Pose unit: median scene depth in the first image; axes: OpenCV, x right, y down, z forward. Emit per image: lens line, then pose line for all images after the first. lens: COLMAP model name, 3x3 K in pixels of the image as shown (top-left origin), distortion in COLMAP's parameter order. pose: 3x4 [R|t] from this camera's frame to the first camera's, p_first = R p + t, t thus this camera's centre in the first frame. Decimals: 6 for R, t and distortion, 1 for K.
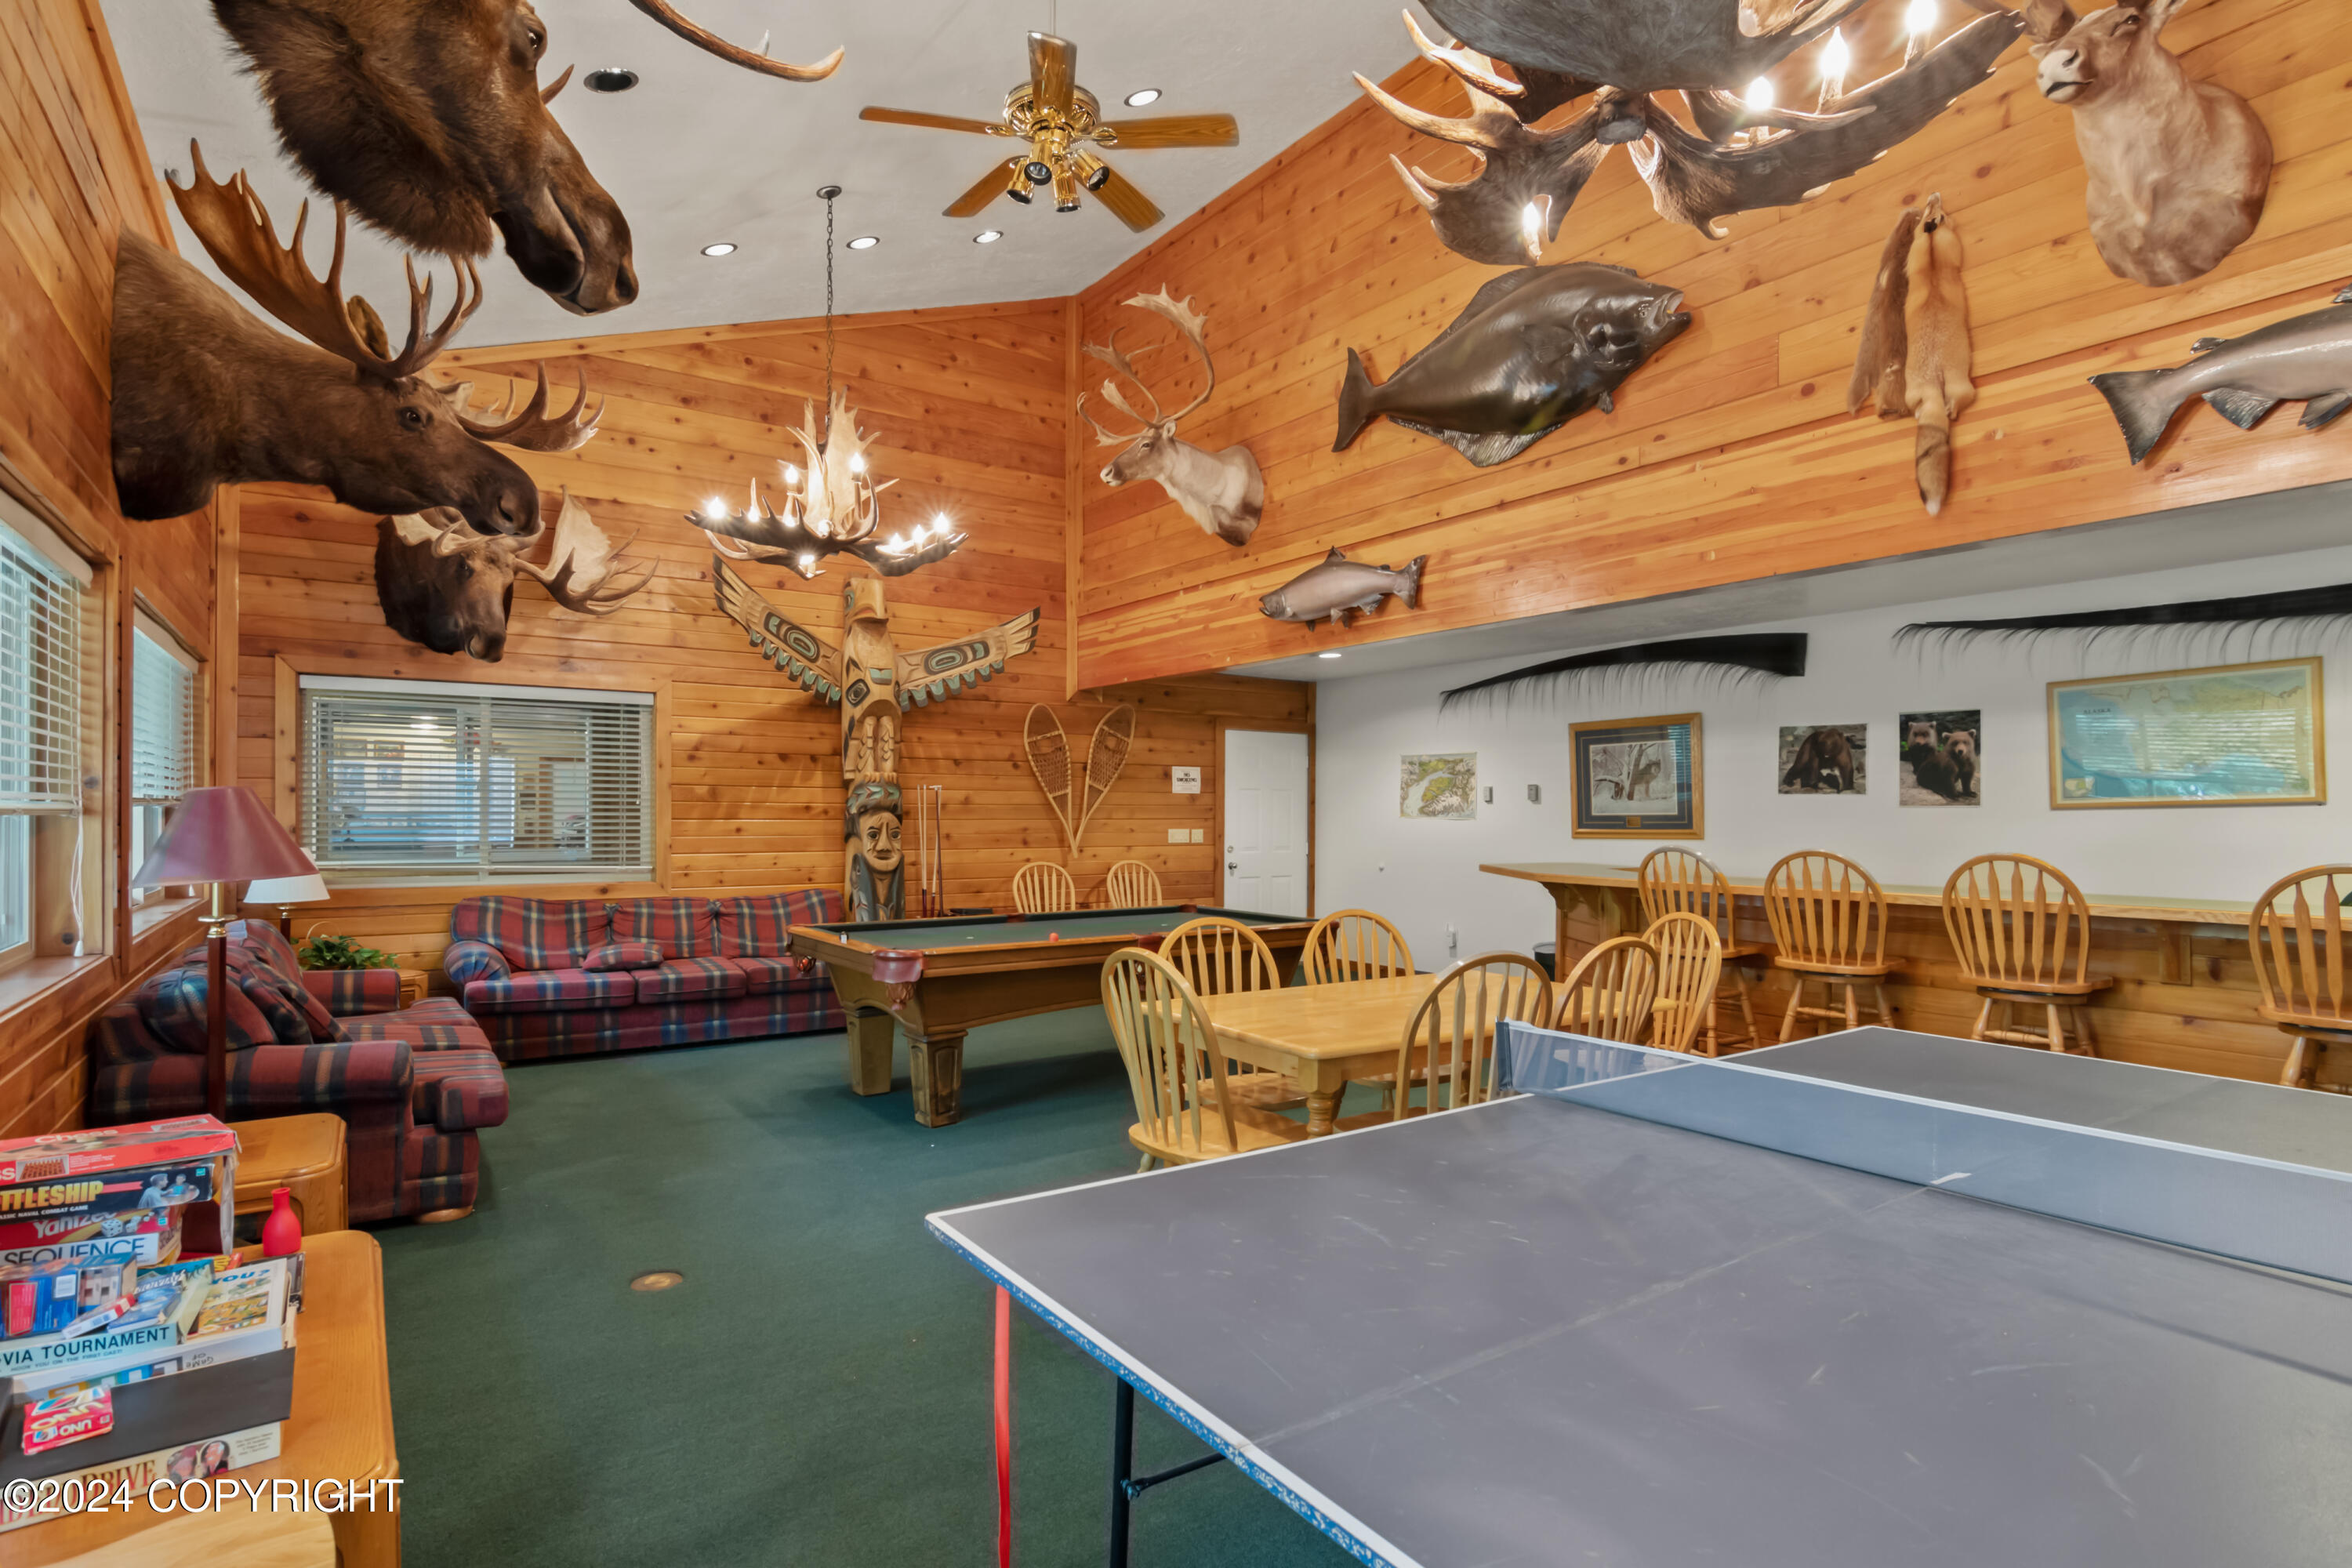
lens RADIAL K [[1195.2, 0, 1181.3], [0, 1195.2, 792.1], [0, 0, 1]] dist [-0.002485, 0.000875]
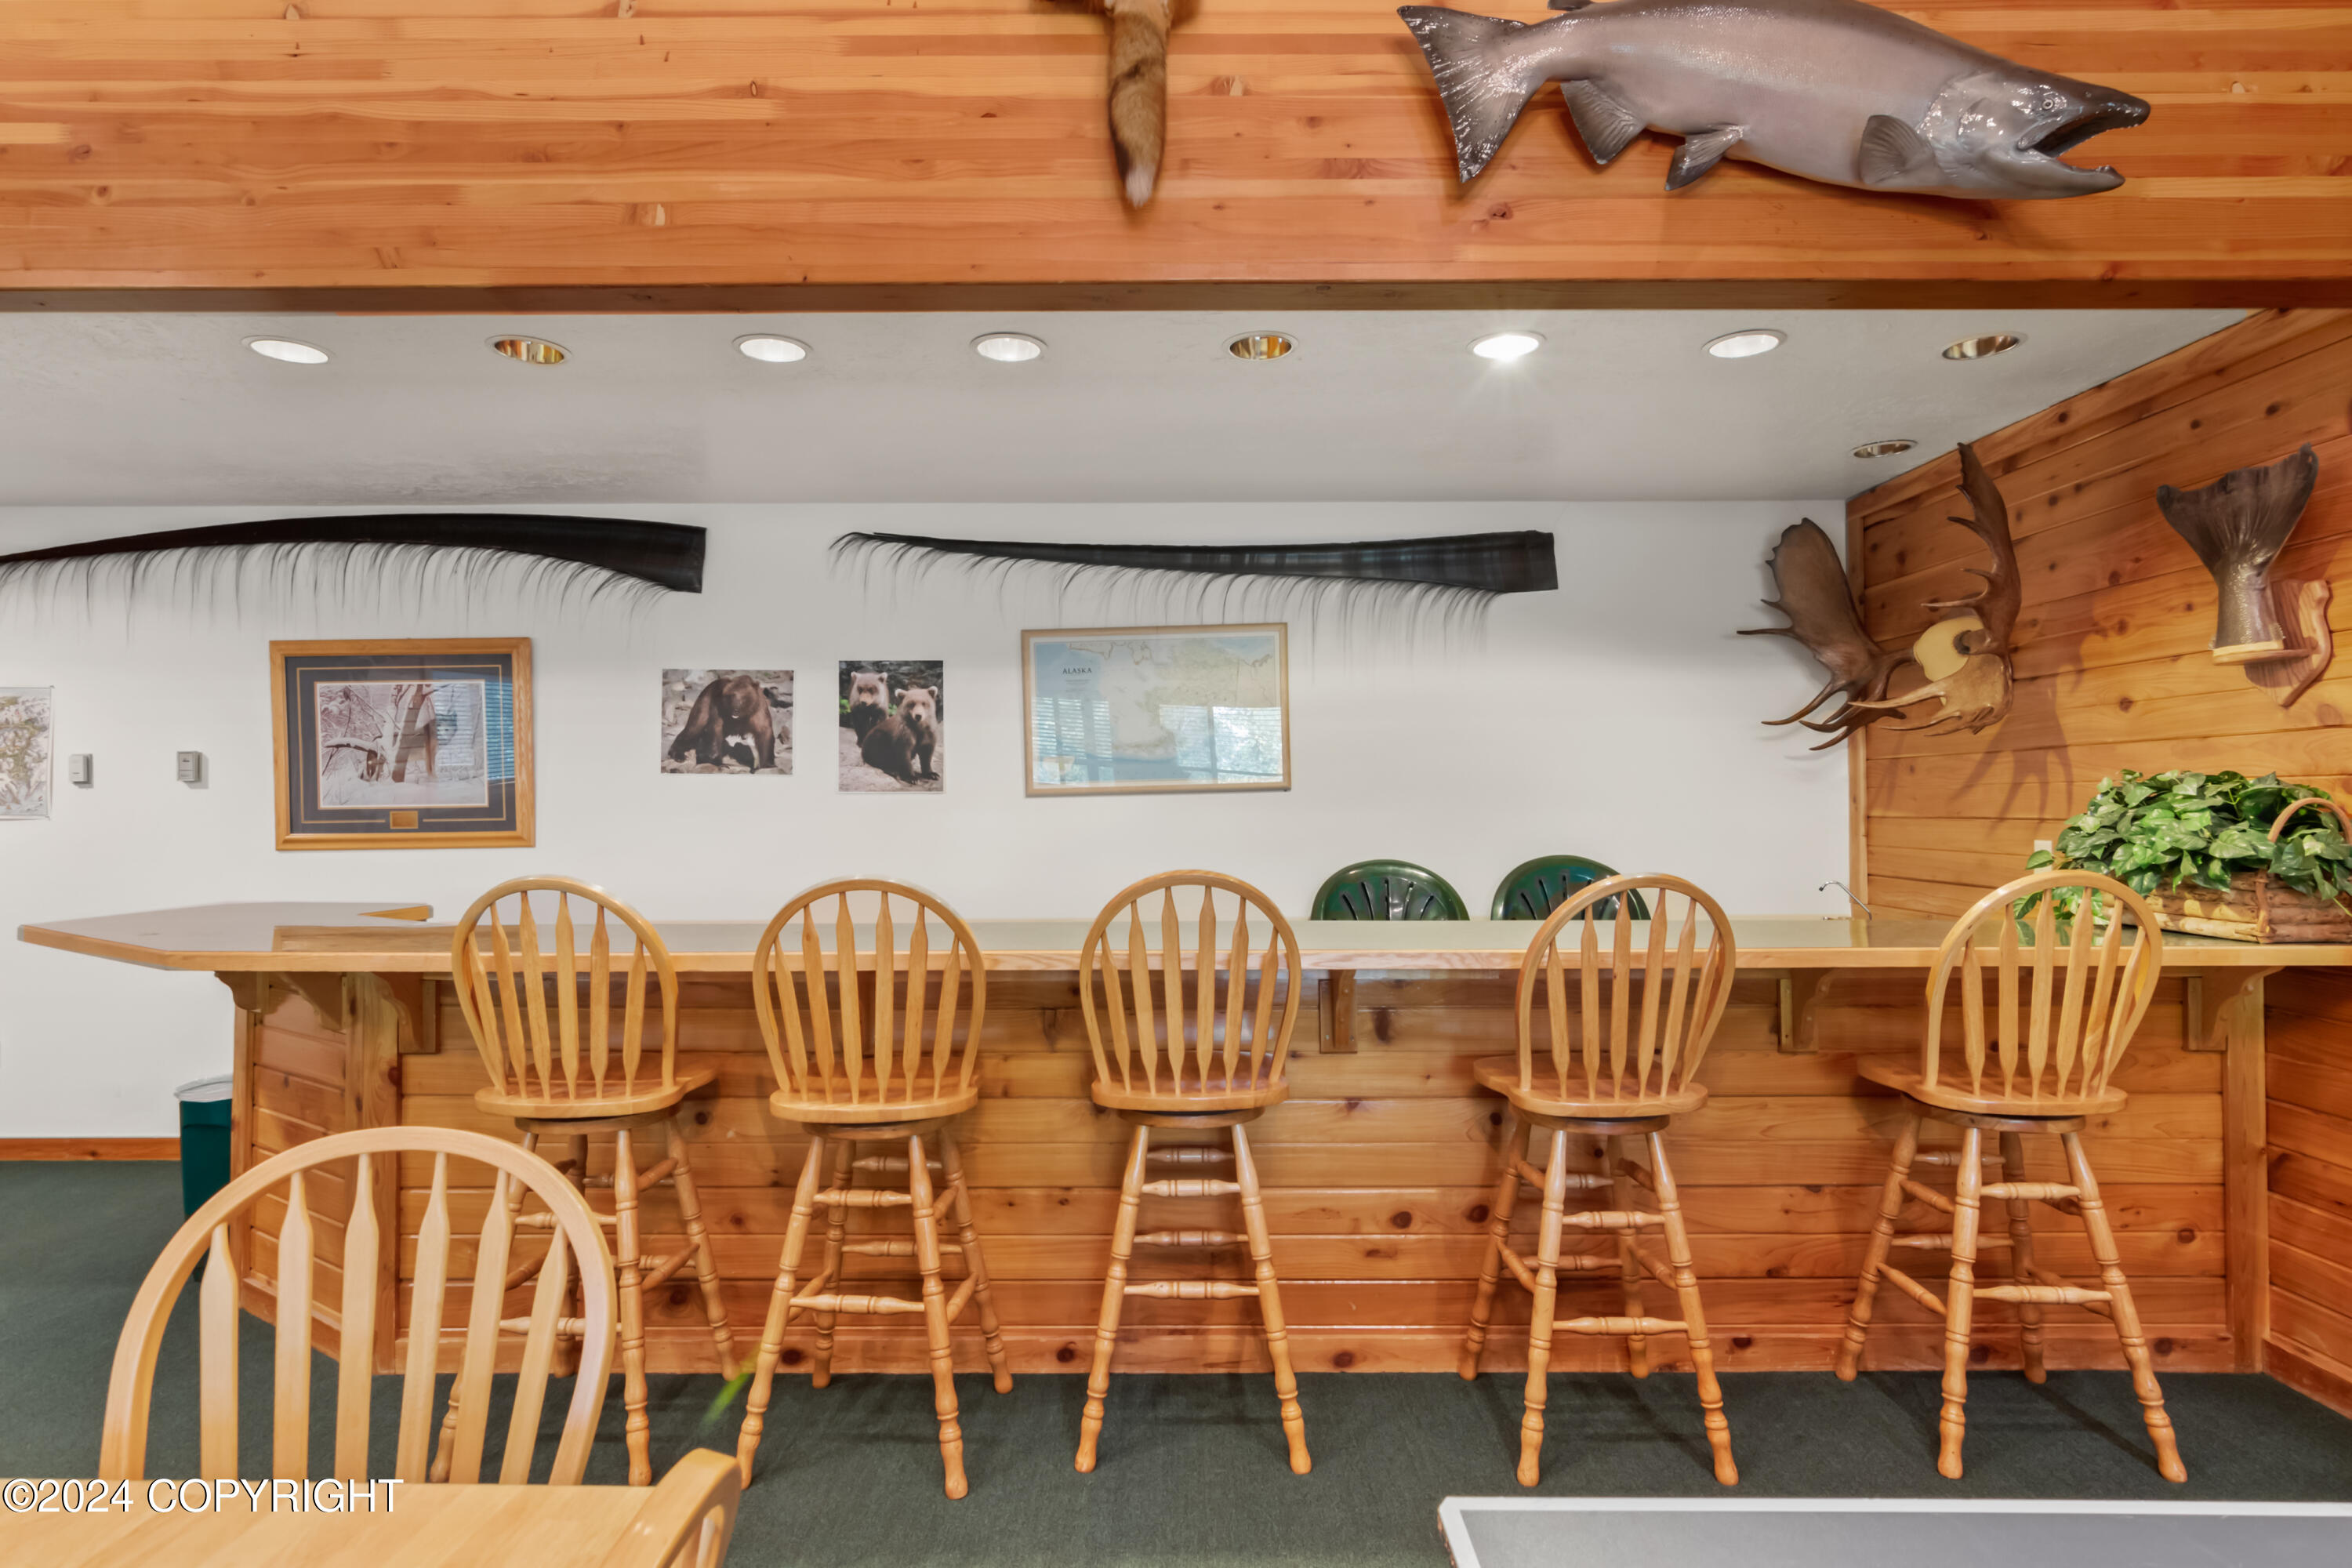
lens RADIAL K [[1195.2, 0, 1179.6], [0, 1195.2, 791.4], [0, 0, 1]] dist [-0.002485, 0.000875]
pose [[0.571180, 0.003967, 0.820815, 0.147883], [-0.009326, 0.999955, 0.001656, 0.008455], [-0.820772, -0.008601, 0.571191, 0.449309]]
